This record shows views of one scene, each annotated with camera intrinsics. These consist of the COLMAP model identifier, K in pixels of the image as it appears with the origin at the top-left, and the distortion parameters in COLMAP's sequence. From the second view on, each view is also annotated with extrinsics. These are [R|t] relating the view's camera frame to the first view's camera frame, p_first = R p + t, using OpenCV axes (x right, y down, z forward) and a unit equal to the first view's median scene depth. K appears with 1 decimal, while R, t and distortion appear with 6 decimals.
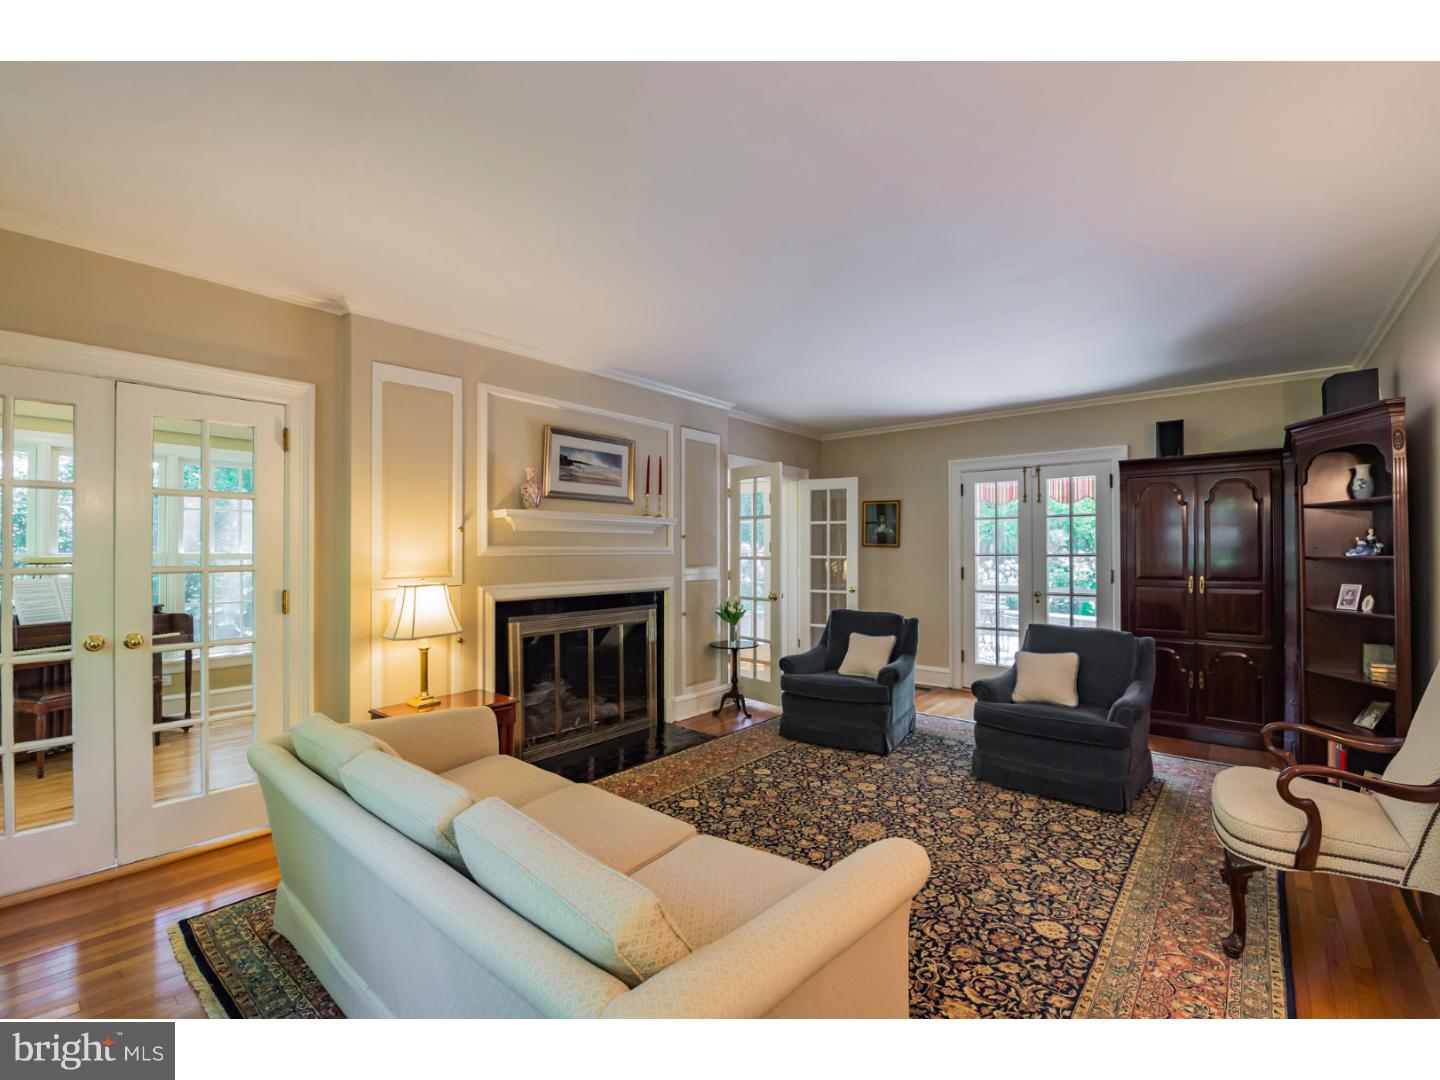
lens RADIAL K [[624.9, 0, 716.9], [0, 624.9, 545.9], [0, 0, 1]] dist [-0.010916, -0.003547]
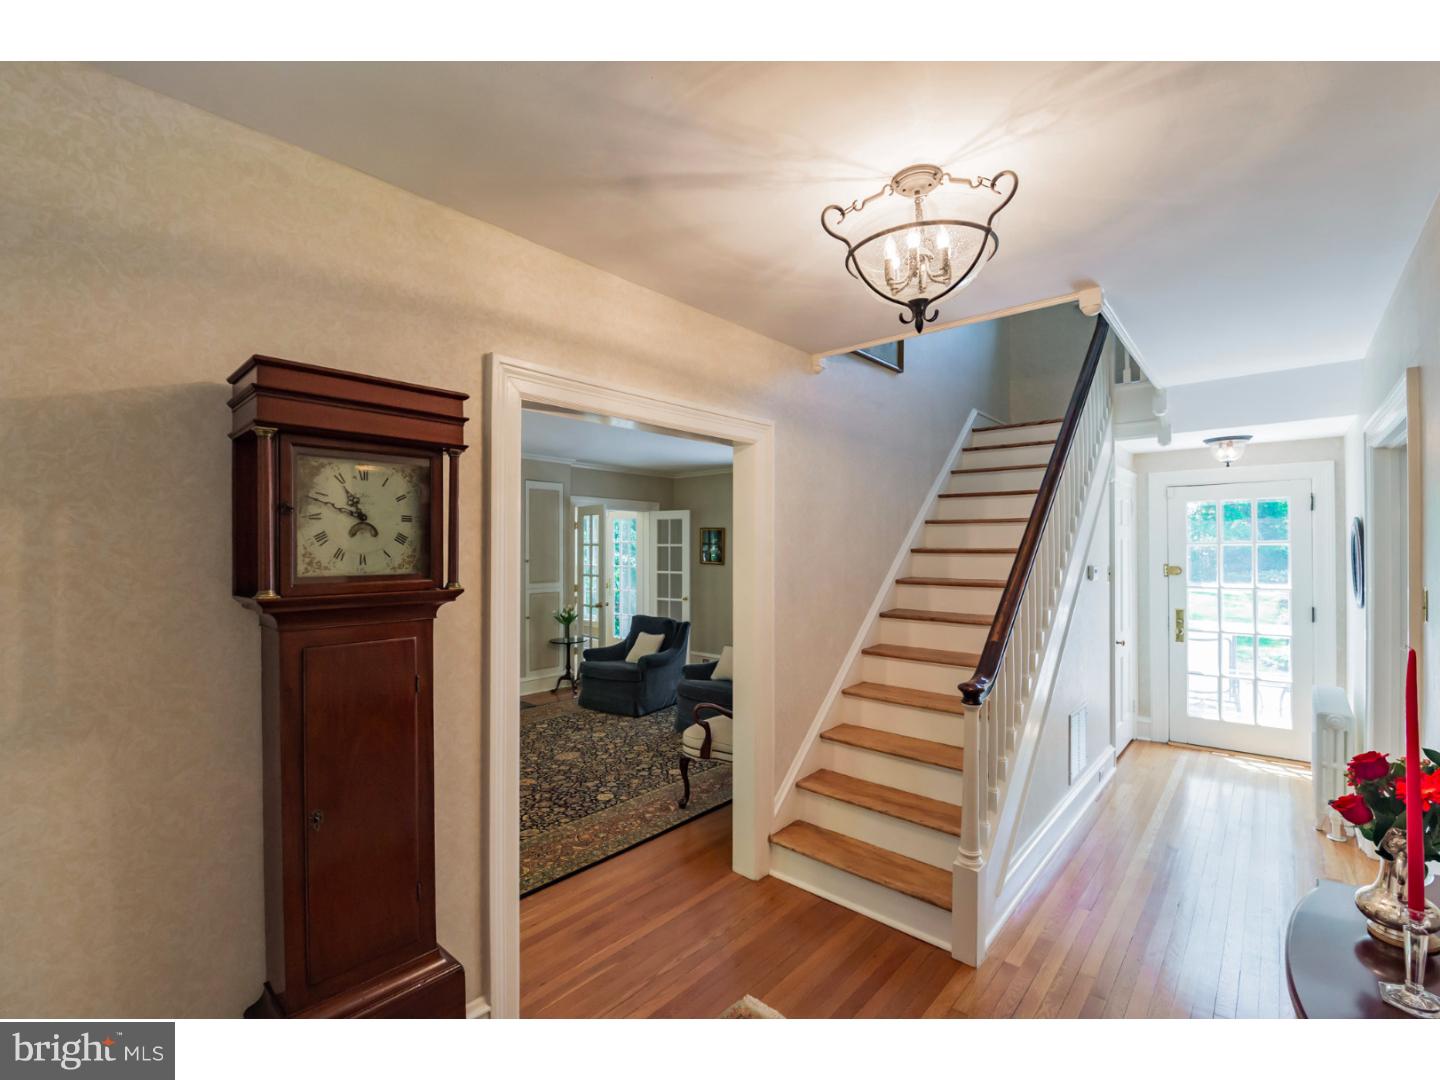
lens RADIAL K [[624.9, 0, 715.9], [0, 624.9, 546.0], [0, 0, 1]] dist [-0.010916, -0.003547]
pose [[0.999761, 0.000671, -0.021846, 0.519204], [-0.000619, 0.999997, 0.002373, -0.067912], [0.021848, -0.002359, 0.999759, -0.468126]]
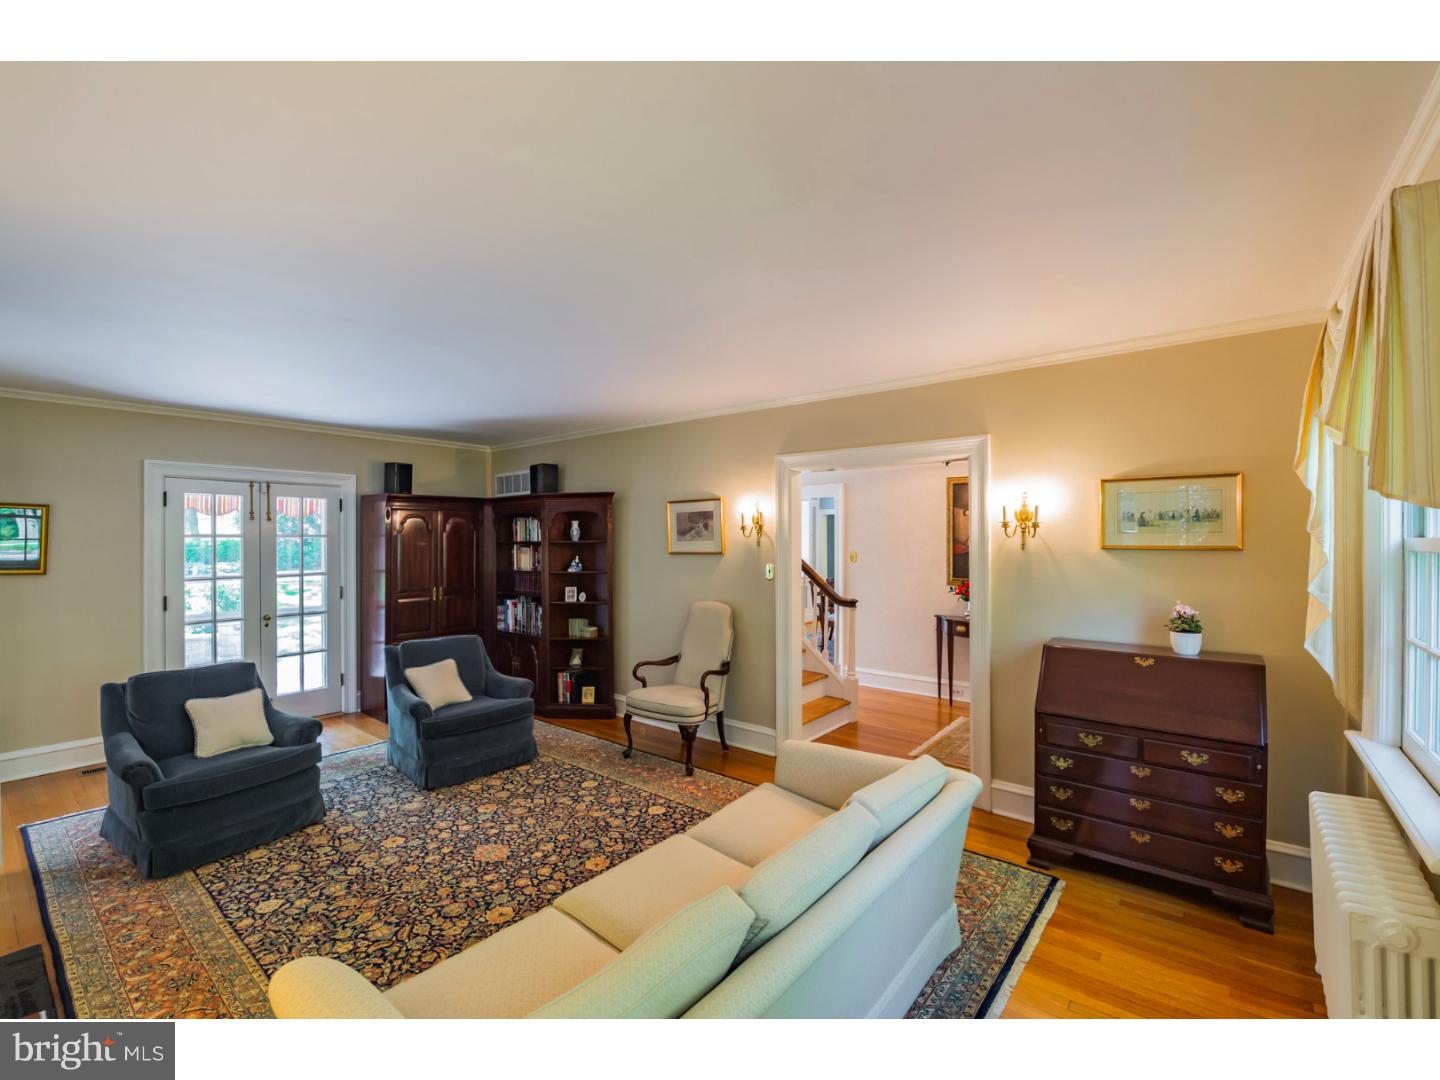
lens RADIAL K [[624.9, 0, 716.2], [0, 624.9, 536.8], [0, 0, 1]] dist [-0.010916, -0.003547]
pose [[-0.024133, 0.007425, 0.999681, -0.656407], [-0.001219, 0.999971, -0.007456, -0.058048], [-0.999708, -0.001399, -0.024124, 0.507593]]
